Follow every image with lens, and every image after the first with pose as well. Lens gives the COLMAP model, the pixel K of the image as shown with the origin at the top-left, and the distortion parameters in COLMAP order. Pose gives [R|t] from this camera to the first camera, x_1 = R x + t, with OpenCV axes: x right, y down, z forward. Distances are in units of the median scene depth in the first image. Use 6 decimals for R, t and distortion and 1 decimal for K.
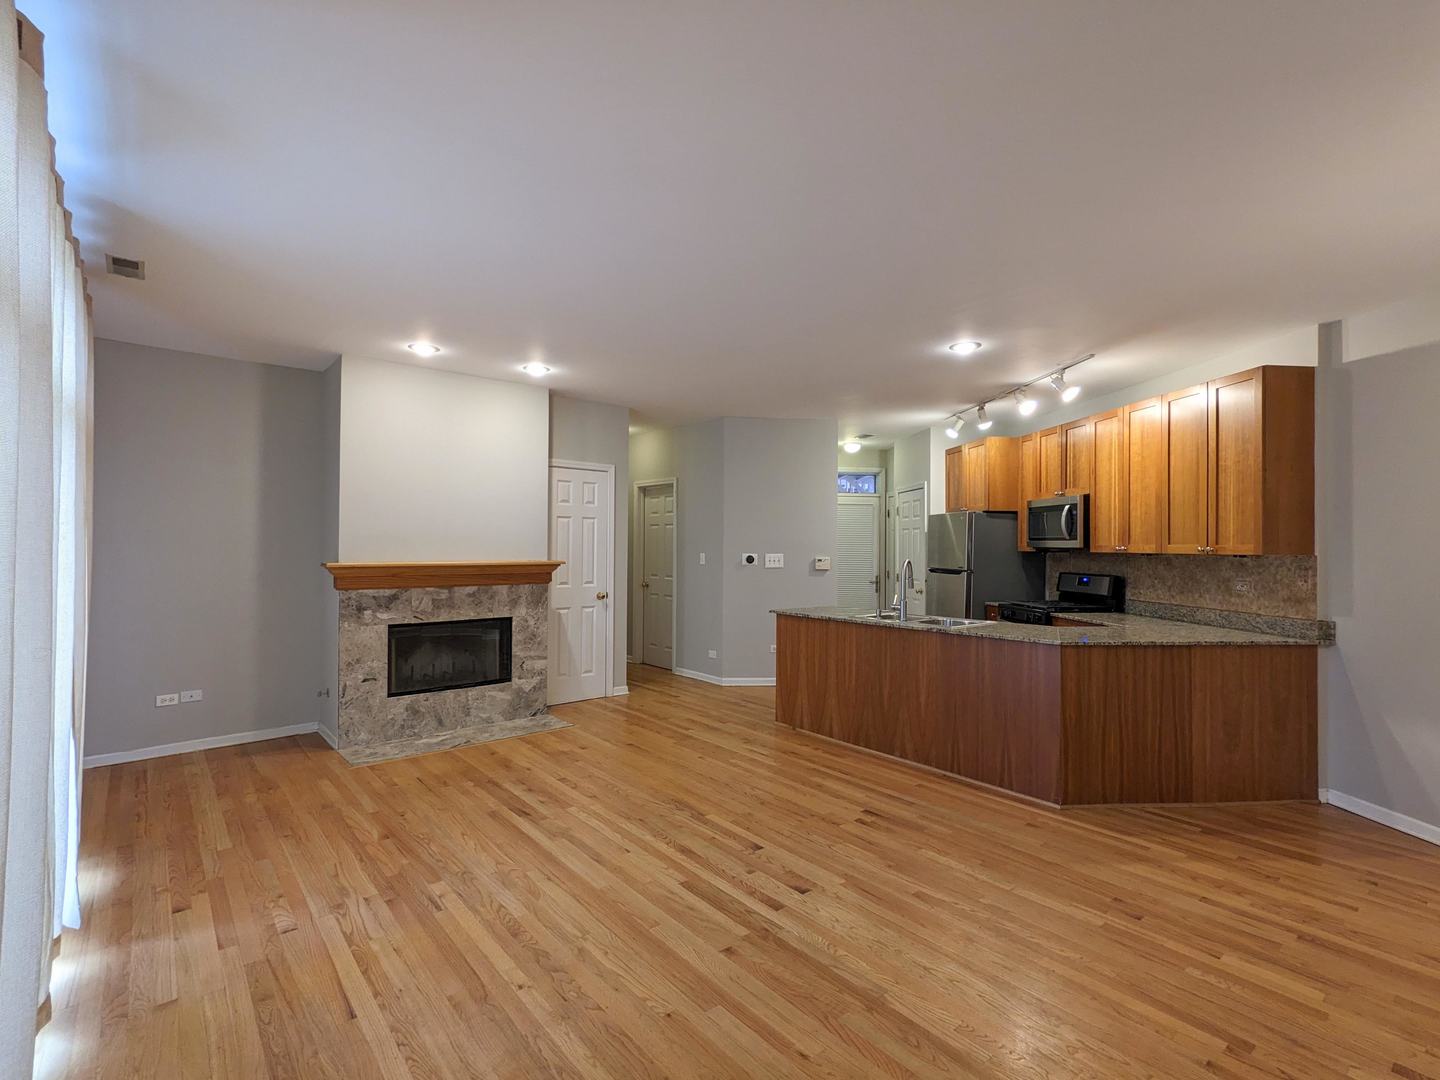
lens RADIAL K [[692.7, 0, 715.0], [0, 692.7, 541.0], [0, 0, 1]] dist [0.001256, 0.000420]
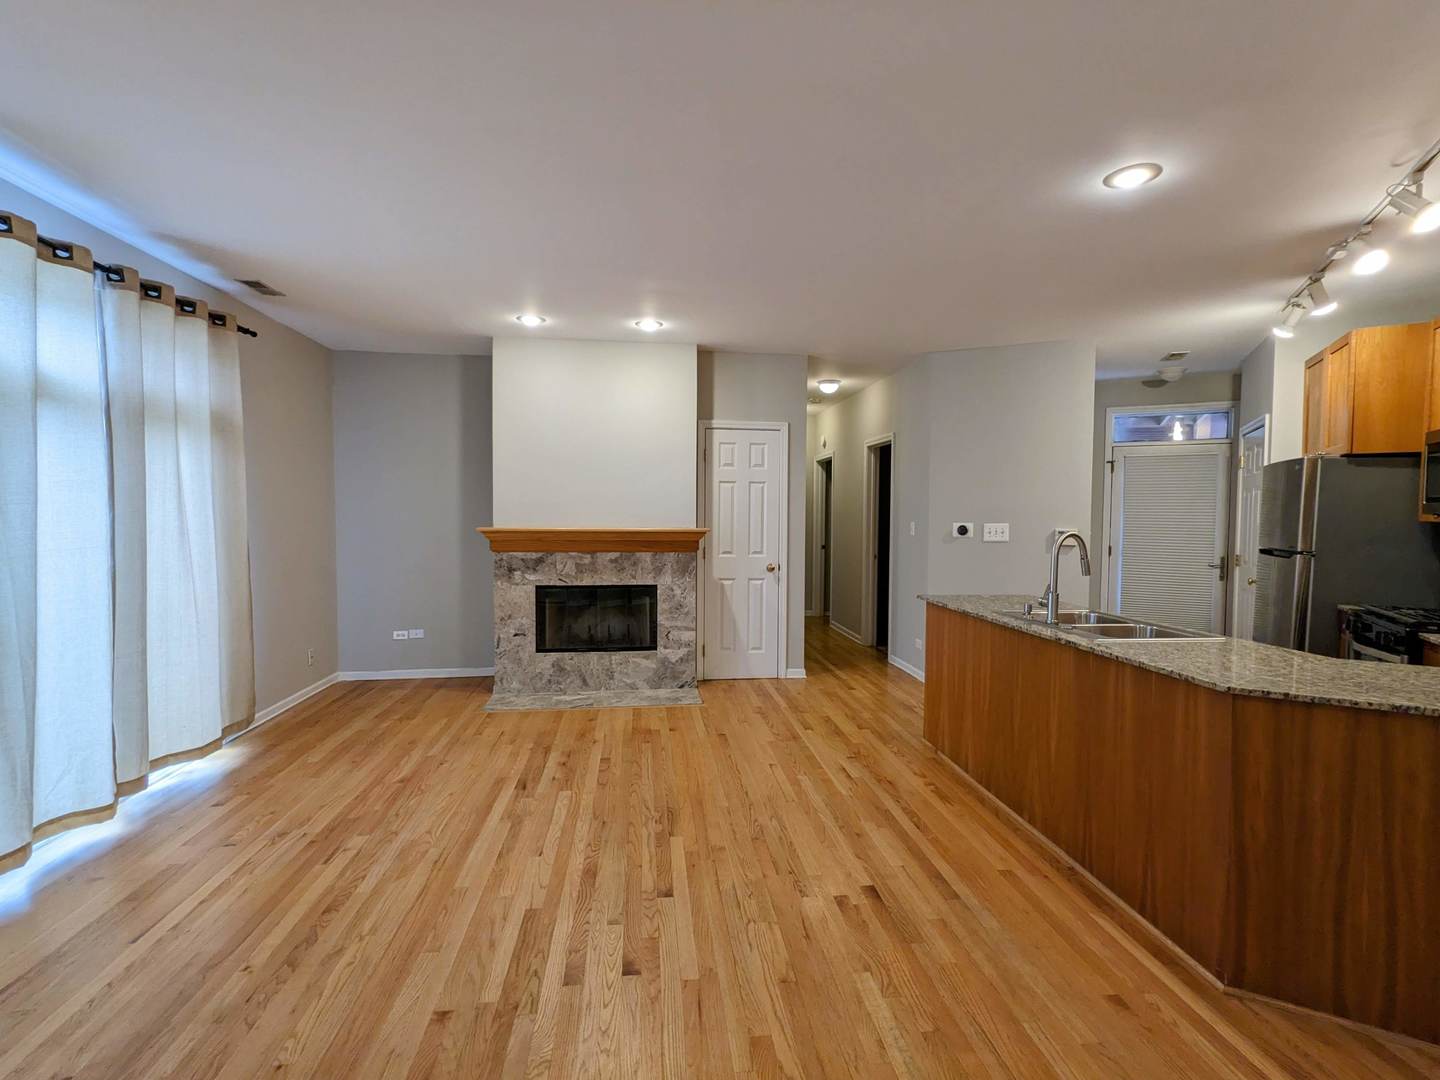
lens RADIAL K [[689.9, 0, 720.0], [0, 689.9, 540.0], [0, 0, 1]] dist [0.004499, 0.000665]
pose [[0.839340, 0.020512, -0.543220, 0.345934], [0.001672, 0.999186, 0.040313, 0.007549], [0.543605, -0.034745, 0.838622, 0.257810]]
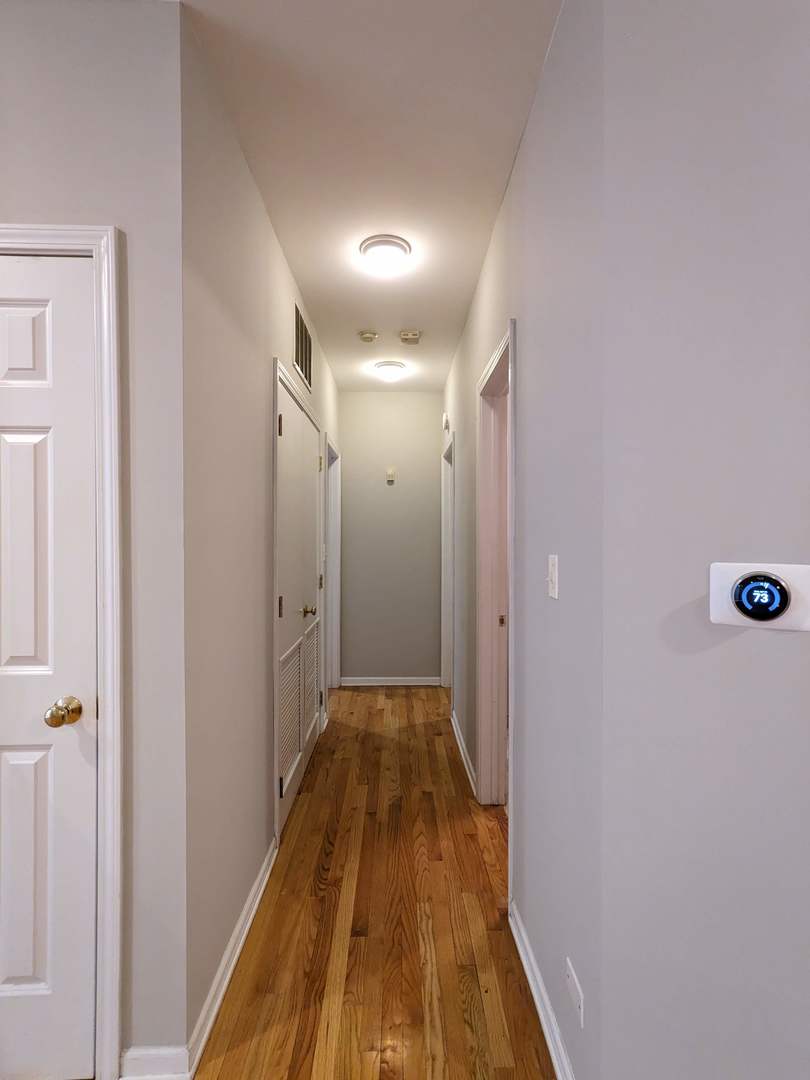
lens RADIAL K [[519.5, 0, 405.0], [0, 519.5, 540.0], [0, 0, 1]] dist [0.001256, 0.000420]
pose [[0.780991, -0.004664, -0.624525, 0.088367], [0.010702, 0.999925, 0.005916, 0.014634], [0.624450, -0.011304, 0.780983, 1.175555]]
